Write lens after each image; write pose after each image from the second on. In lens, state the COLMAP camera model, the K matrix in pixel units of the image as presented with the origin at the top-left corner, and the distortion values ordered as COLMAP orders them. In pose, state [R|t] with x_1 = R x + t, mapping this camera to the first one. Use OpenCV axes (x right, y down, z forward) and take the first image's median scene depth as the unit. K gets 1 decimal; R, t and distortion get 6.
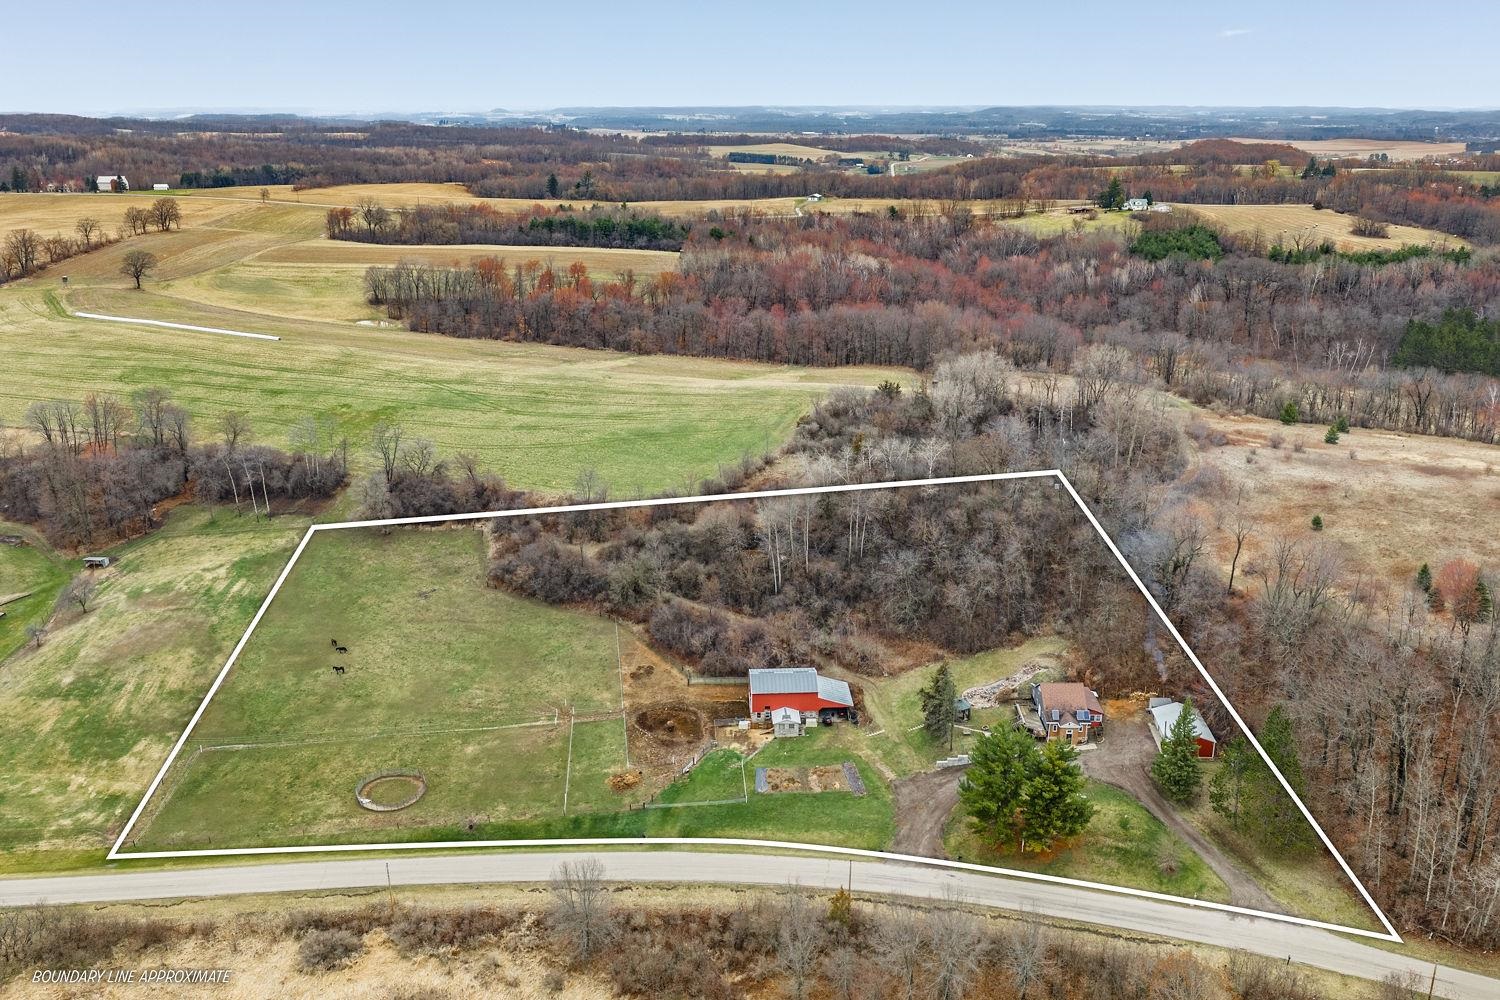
lens RADIAL K [[1235.4, 0, 755.6], [0, 1235.4, 495.4], [0, 0, 1]] dist [0.016106, -0.020394]
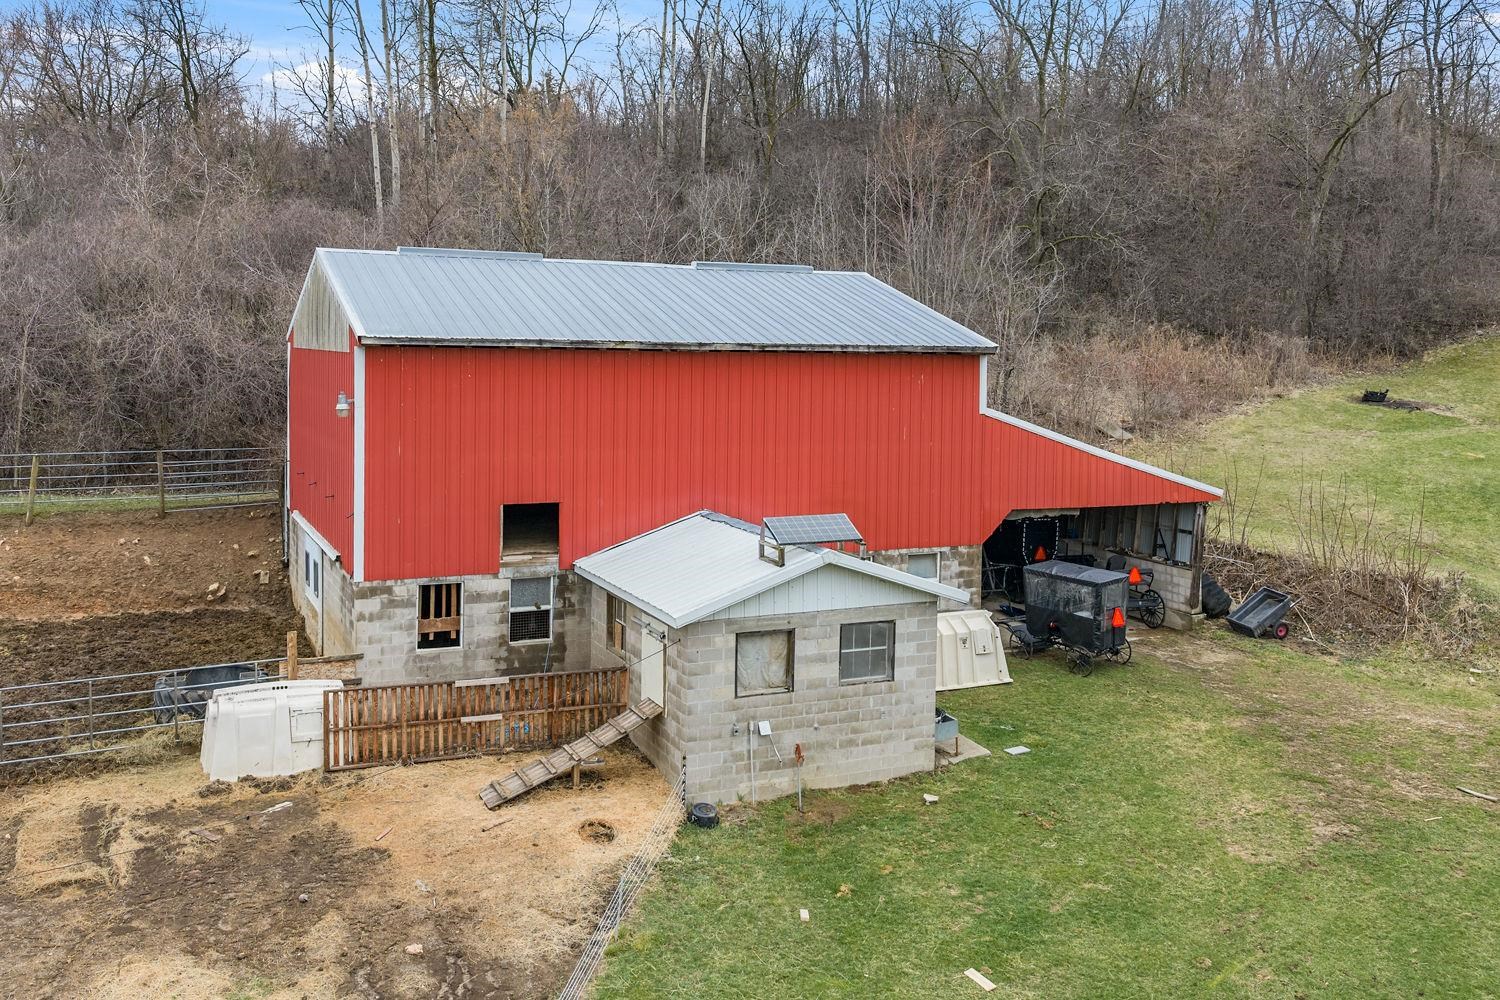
lens RADIAL K [[1276.1, 0, 677.3], [0, 1276.1, 499.9], [0, 0, 1]] dist [-0.003715, -0.008150]
pose [[0.936779, -0.030395, 0.348598, -0.013120], [0.095666, 0.980513, -0.171589, 0.190654], [-0.336589, 0.194090, 0.921432, 0.924230]]
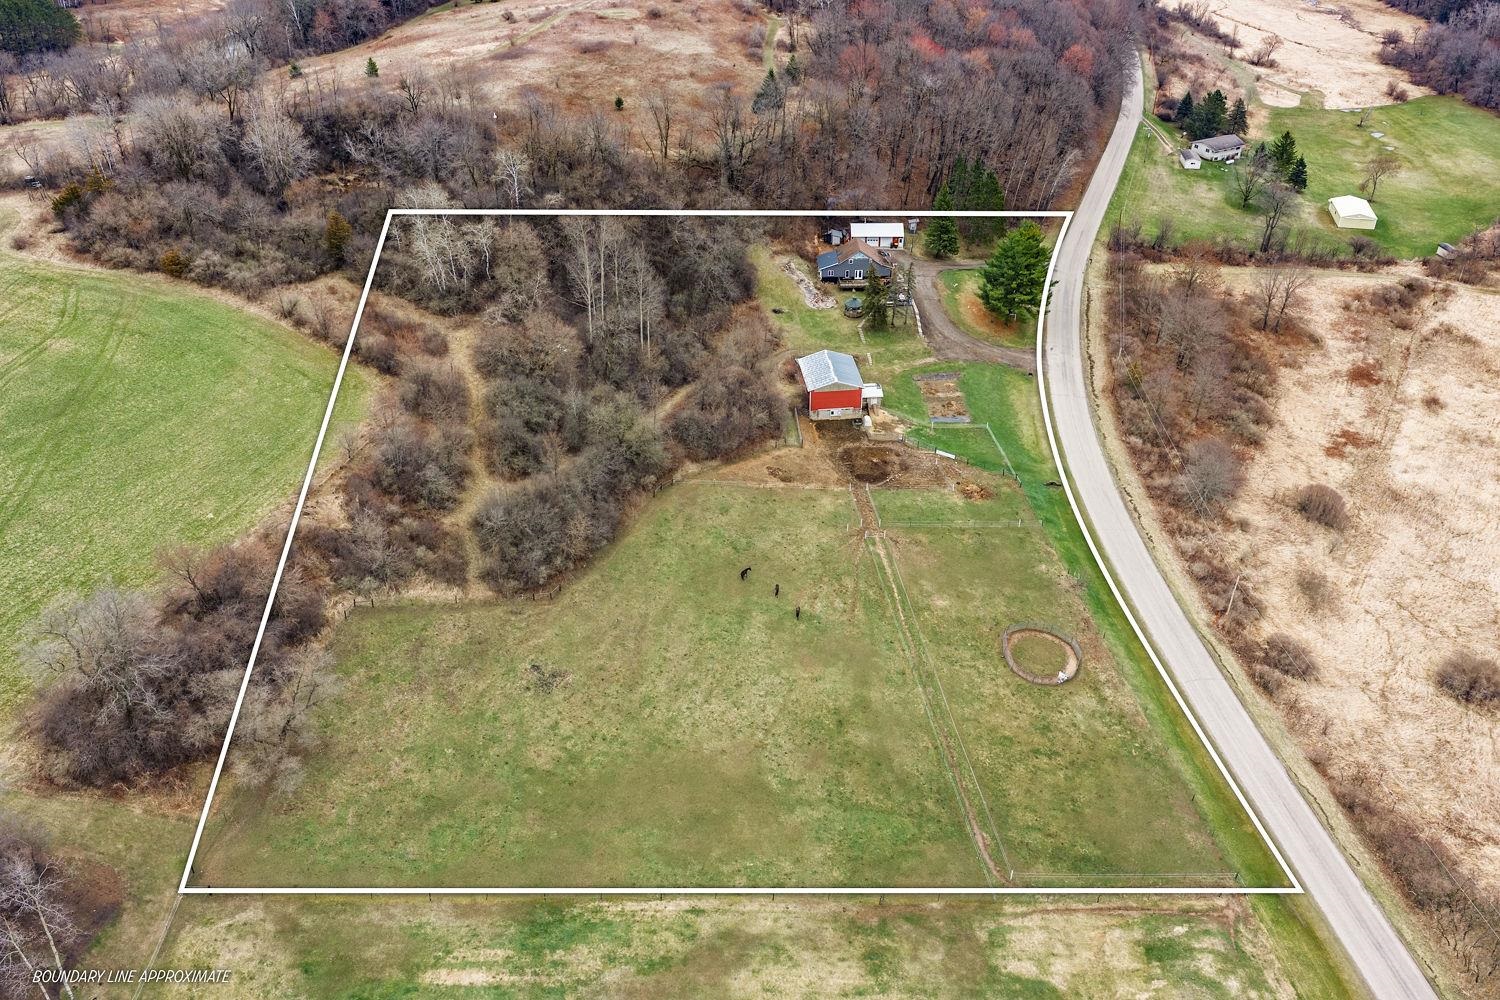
lens RADIAL K [[1235.4, 0, 755.6], [0, 1235.4, 495.4], [0, 0, 1]] dist [0.016106, -0.020394]
pose [[-0.061129, -0.544813, 0.836327, -0.863450], [0.306181, 0.787263, 0.535230, -0.321153], [-0.950009, 0.288785, 0.118687, 1.001434]]
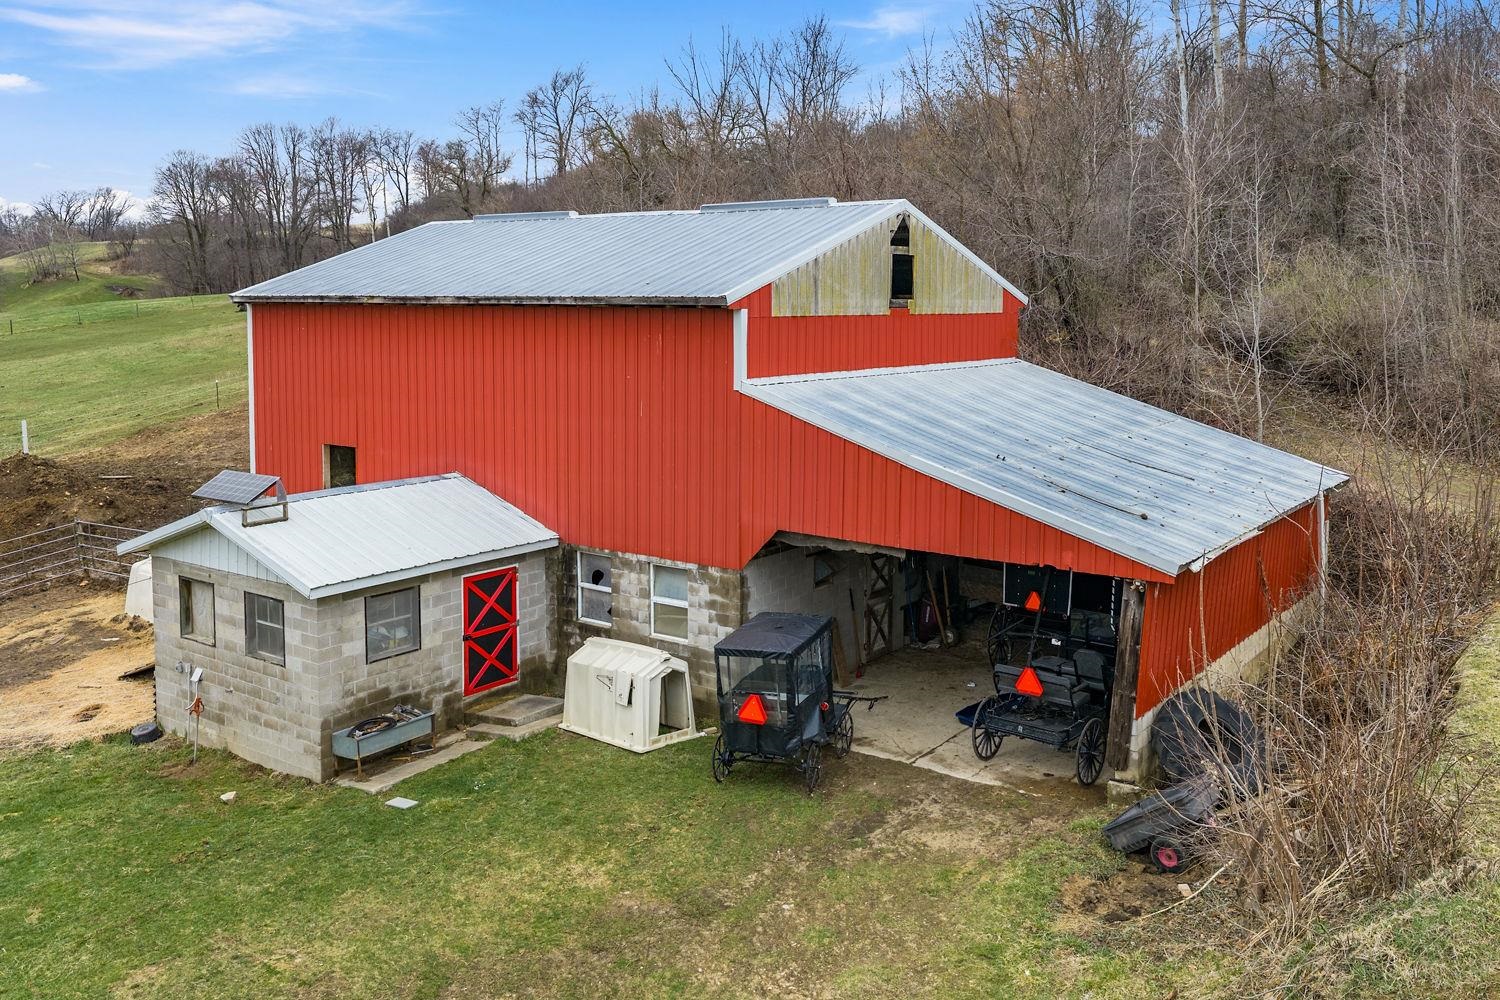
lens RADIAL K [[1235.4, 0, 755.6], [0, 1235.4, 495.4], [0, 0, 1]] dist [0.016106, -0.020394]
pose [[0.781916, 0.098189, -0.615603, 0.100872], [-0.195665, 0.976269, -0.092812, 0.180141], [0.591881, 0.193023, 0.782572, 0.957650]]
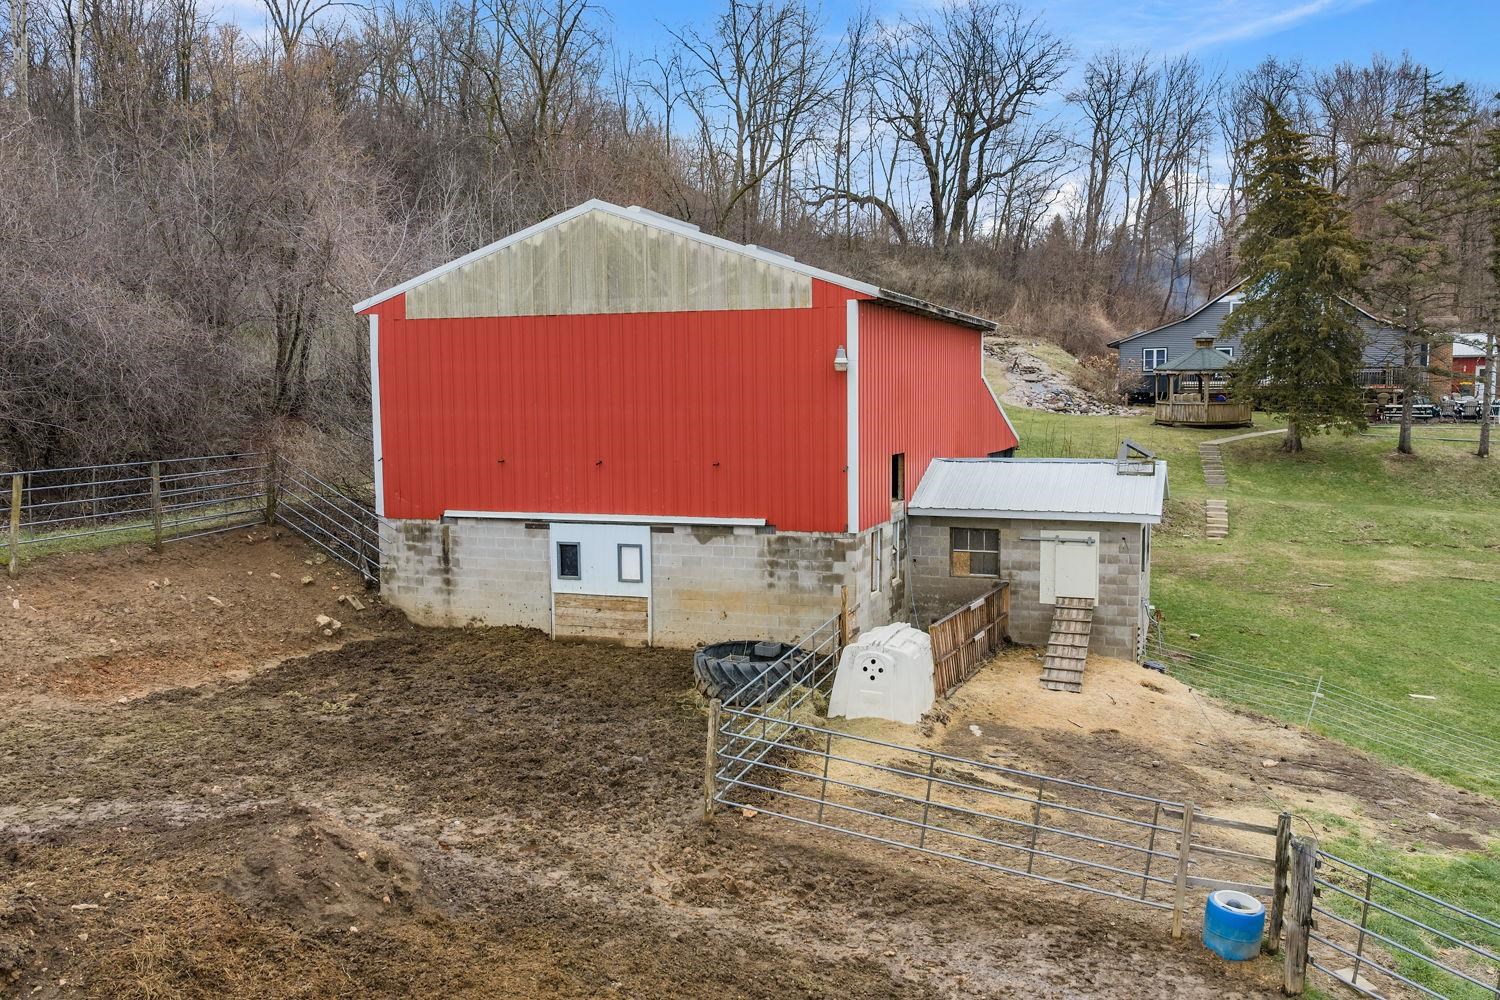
lens RADIAL K [[1235.4, 0, 755.6], [0, 1235.4, 495.4], [0, 0, 1]] dist [0.016106, -0.020394]
pose [[0.389959, -0.075142, 0.917761, -0.091367], [0.287917, 0.956644, -0.044011, 0.177532], [-0.874663, 0.281401, 0.394686, 0.987081]]
